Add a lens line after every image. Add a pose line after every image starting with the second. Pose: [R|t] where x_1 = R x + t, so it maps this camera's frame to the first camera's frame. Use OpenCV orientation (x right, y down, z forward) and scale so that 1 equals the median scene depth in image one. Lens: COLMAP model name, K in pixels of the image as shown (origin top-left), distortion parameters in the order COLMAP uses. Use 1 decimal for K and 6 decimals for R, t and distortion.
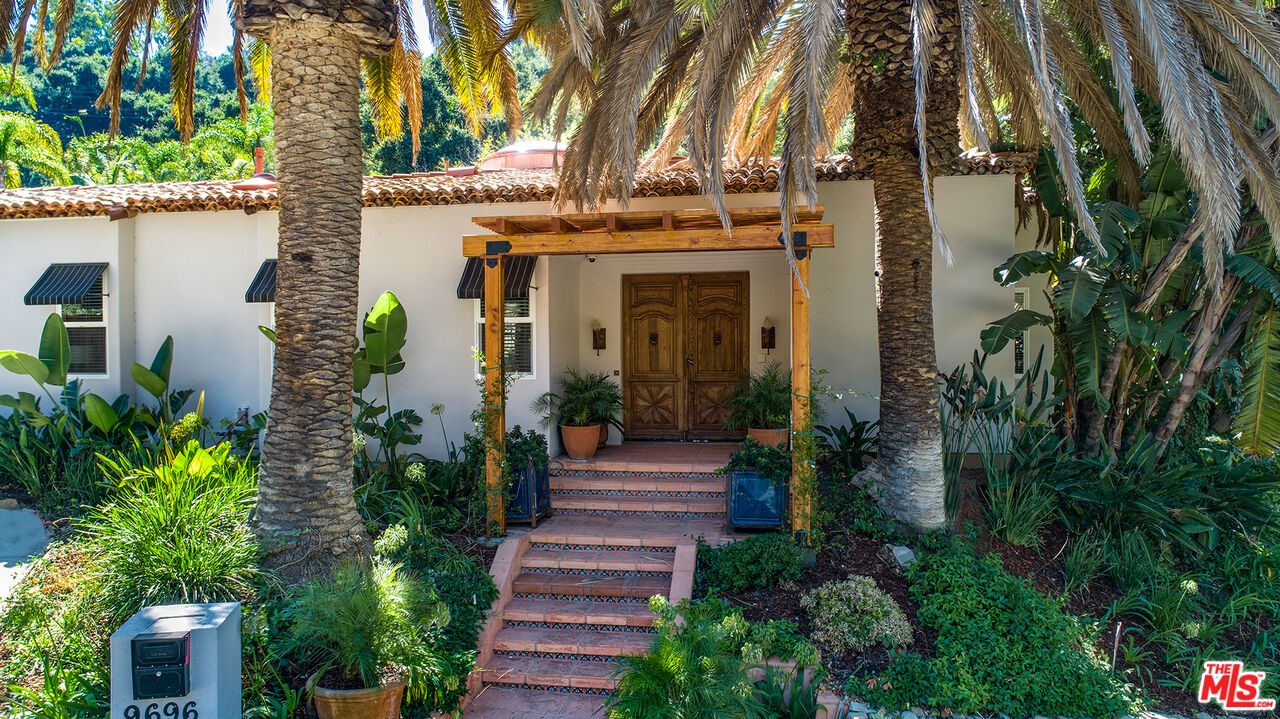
lens RADIAL K [[867.1, 0, 651.7], [0, 867.1, 356.9], [0, 0, 1]] dist [-0.004750, 0.004142]
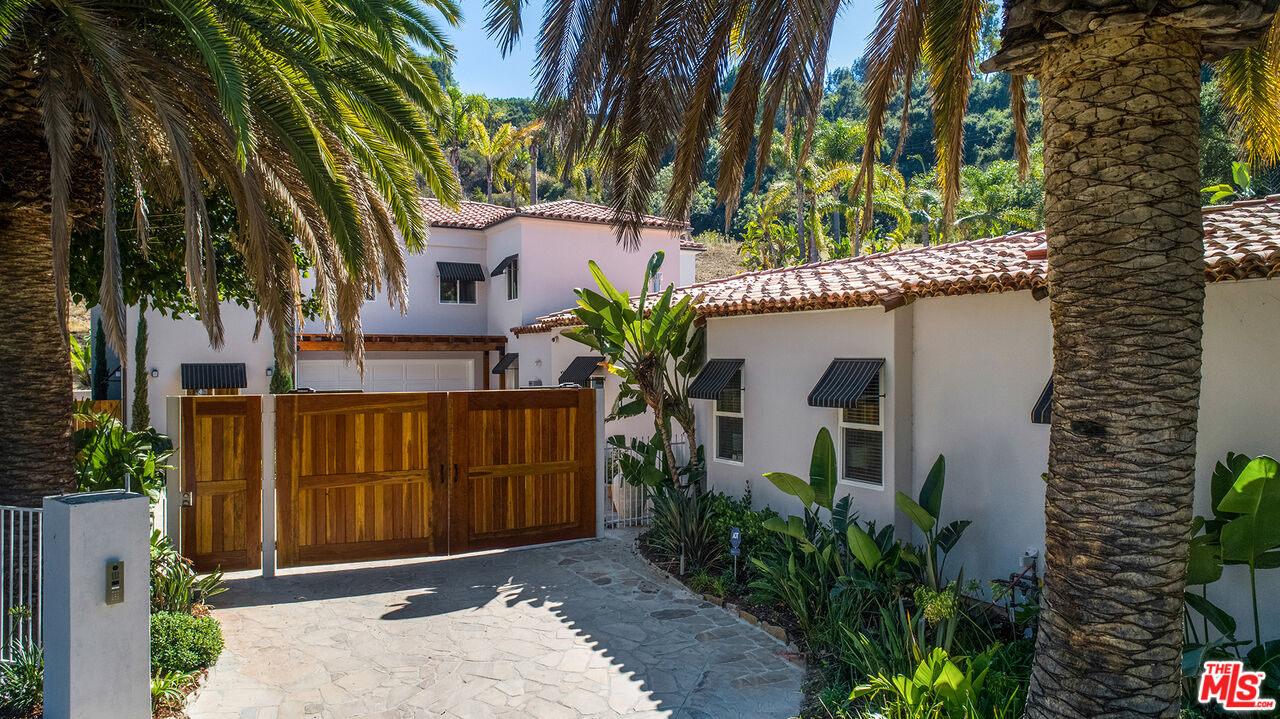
lens RADIAL K [[867.1, 0, 651.7], [0, 867.1, 356.9], [0, 0, 1]] dist [-0.004750, 0.004142]
pose [[0.617690, 0.010080, -0.786357, -0.118360], [-0.005972, 0.999949, 0.008126, -0.164789], [0.786399, -0.000323, 0.617719, 0.387959]]
